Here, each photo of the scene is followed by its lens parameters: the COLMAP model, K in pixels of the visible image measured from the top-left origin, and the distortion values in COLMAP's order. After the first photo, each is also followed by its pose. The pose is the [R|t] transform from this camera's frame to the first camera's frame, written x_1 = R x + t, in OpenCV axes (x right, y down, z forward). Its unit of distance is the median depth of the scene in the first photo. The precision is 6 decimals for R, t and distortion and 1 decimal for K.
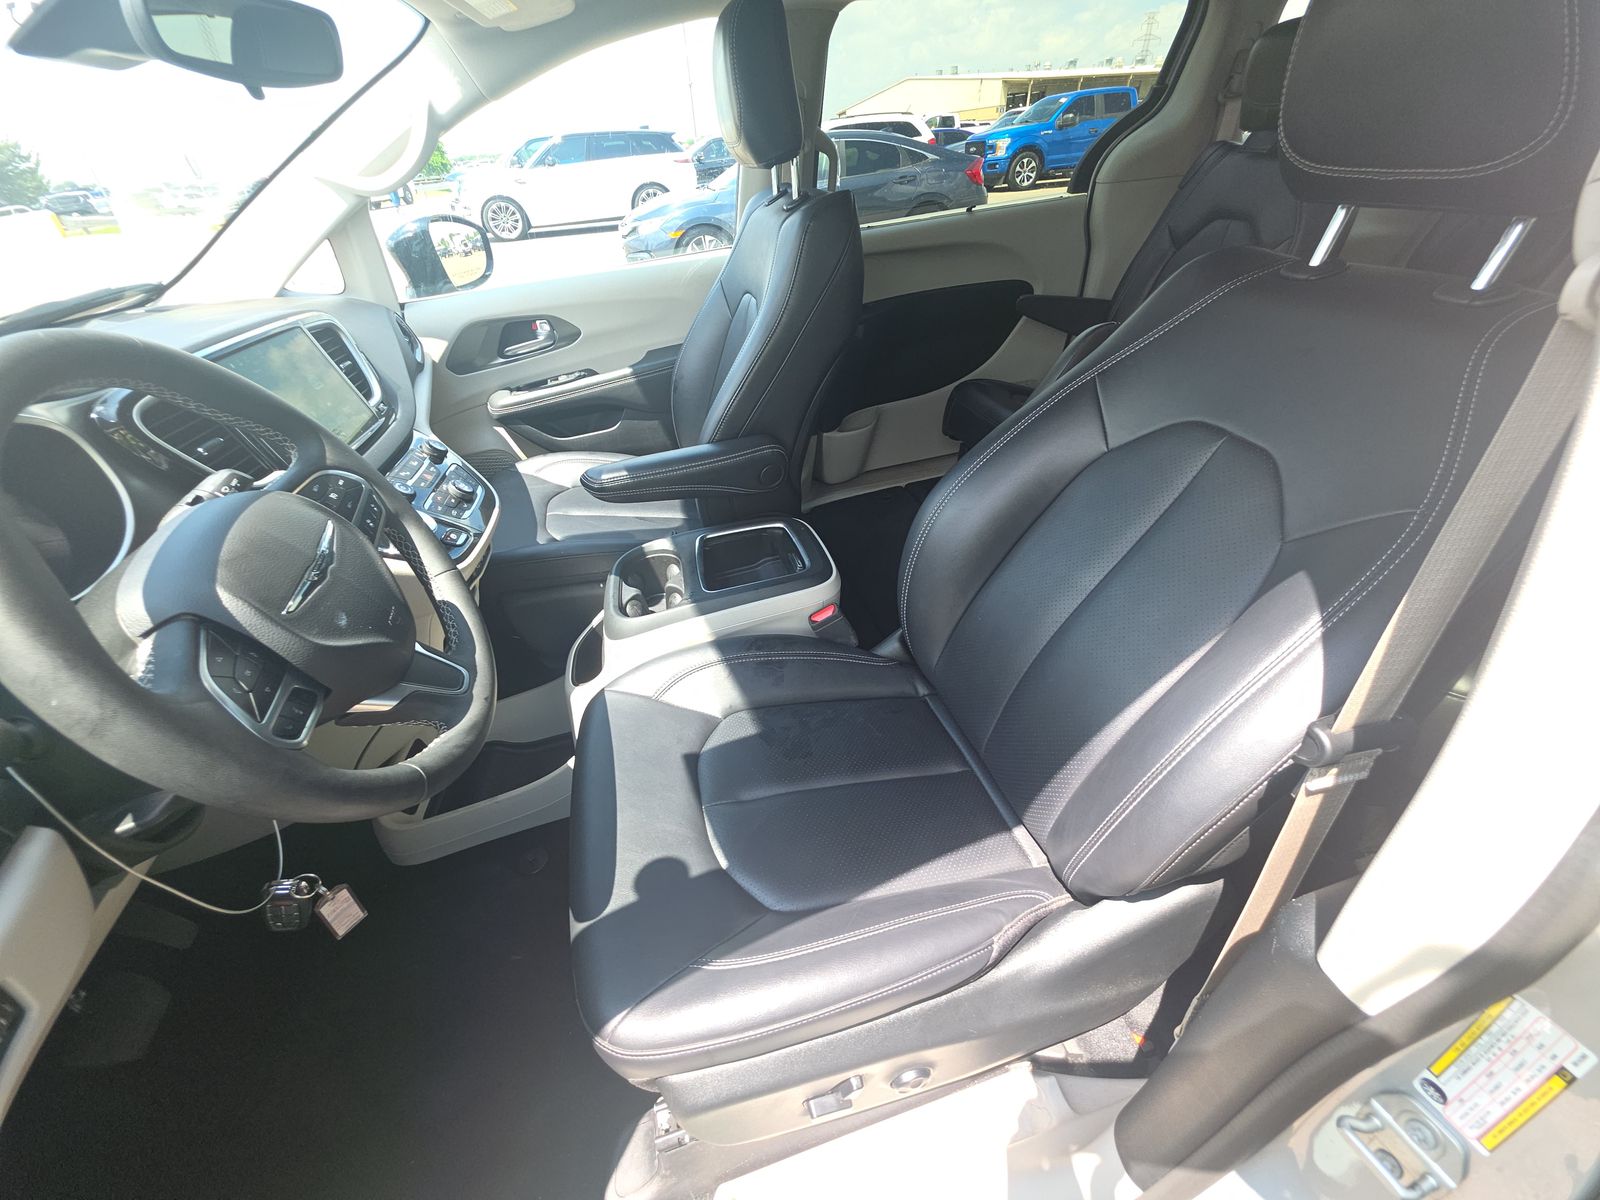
lens RADIAL K [[644.6, 0, 797.8], [0, 644.6, 605.7], [0, 0, 1]] dist [0.005112, -0.004603]
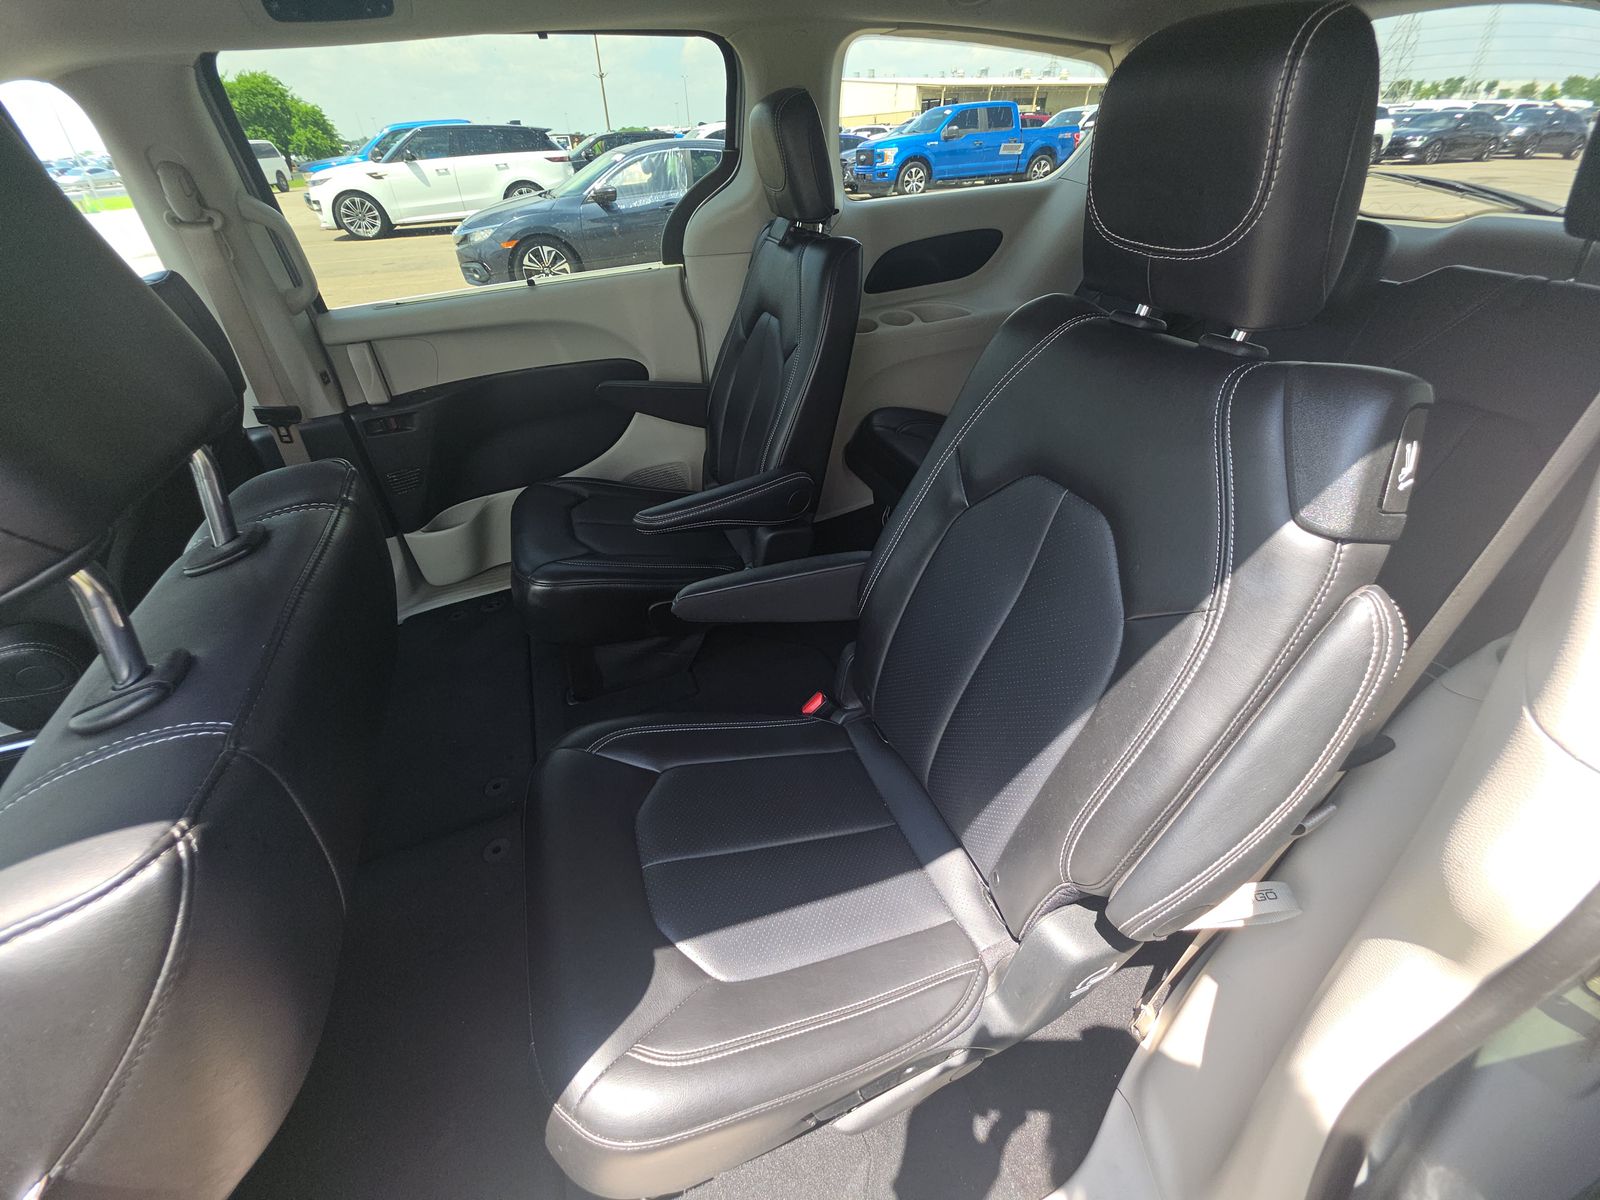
lens RADIAL K [[644.6, 0, 800.6], [0, 644.6, 607.2], [0, 0, 1]] dist [0.005112, -0.004603]
pose [[0.994215, -0.034311, 0.101779, 0.507289], [0.033943, 0.999409, 0.005348, -0.170531], [-0.101902, -0.001862, 0.994793, 0.107637]]
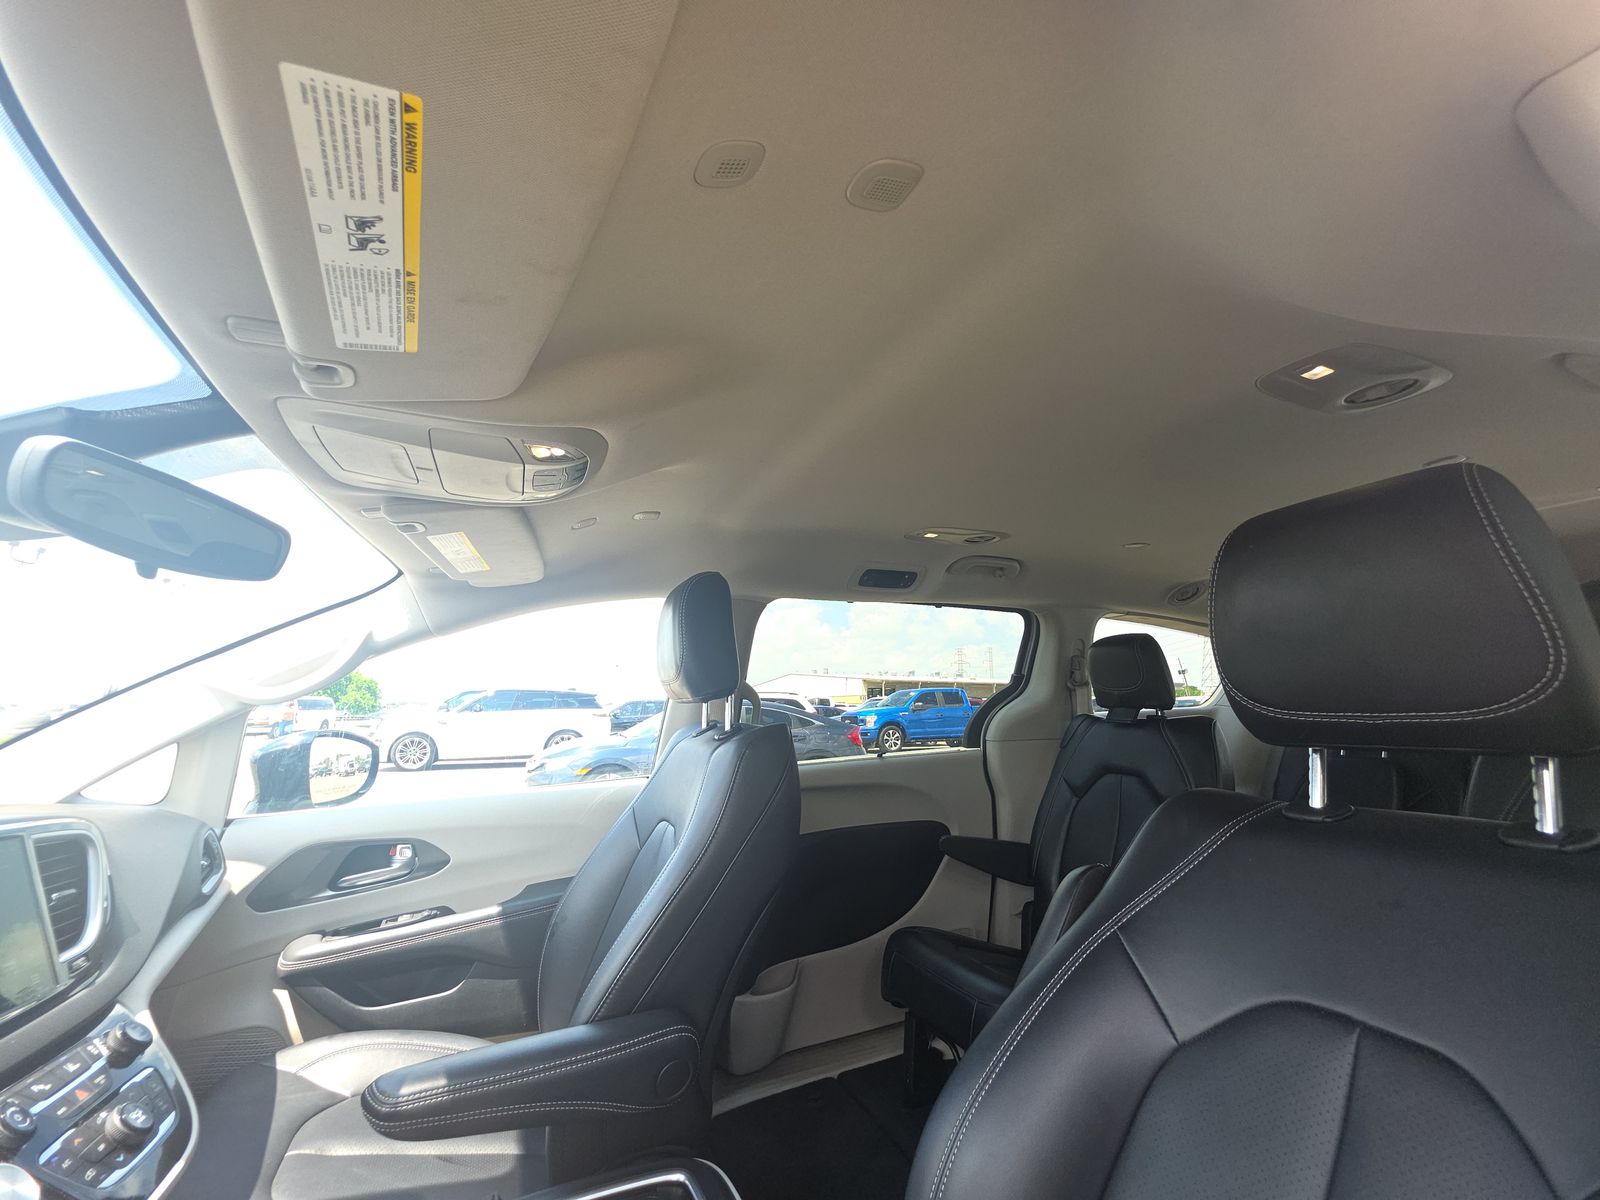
lens RADIAL K [[644.6, 0, 800.6], [0, 644.6, 588.5], [0, 0, 1]] dist [0.005112, -0.004603]
pose [[0.986962, 0.085846, 0.136152, -0.032128], [0.039842, 0.689267, -0.723411, -0.043807], [-0.155947, 0.719404, 0.676859, 0.110565]]
